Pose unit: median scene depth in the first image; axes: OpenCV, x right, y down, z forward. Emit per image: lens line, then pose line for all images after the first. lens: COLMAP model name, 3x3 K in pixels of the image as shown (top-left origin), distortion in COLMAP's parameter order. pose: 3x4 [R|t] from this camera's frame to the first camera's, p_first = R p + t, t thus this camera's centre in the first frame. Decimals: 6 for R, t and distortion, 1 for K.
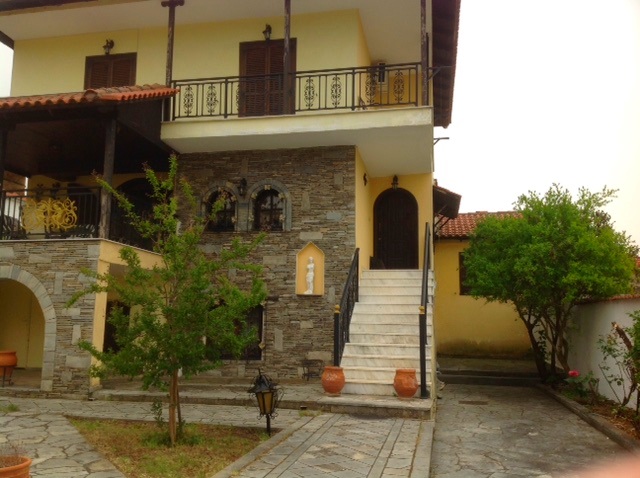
lens RADIAL K [[608.1, 0, 319.4], [0, 608.1, 221.3], [0, 0, 1]] dist [-0.012795, -0.013153]
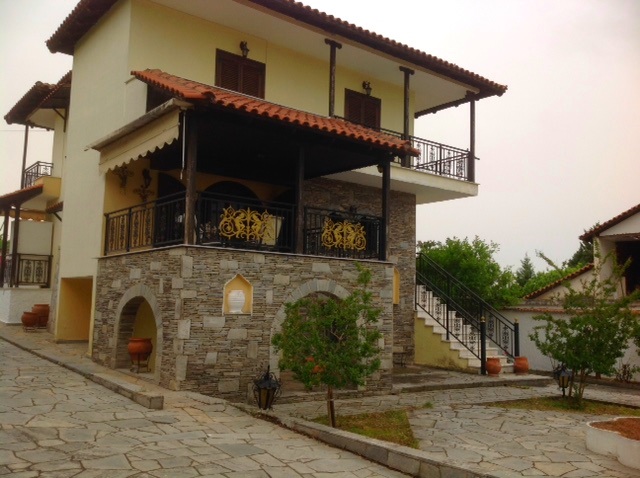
lens RADIAL K [[600.9, 0, 319.9], [0, 600.9, 243.4], [0, 0, 1]] dist [0.152774, -0.339525]
pose [[0.643084, 0.079214, 0.761688, -1.156044], [-0.119475, 0.992834, -0.002382, 0.009595], [-0.756419, -0.089471, 0.647940, 0.294167]]
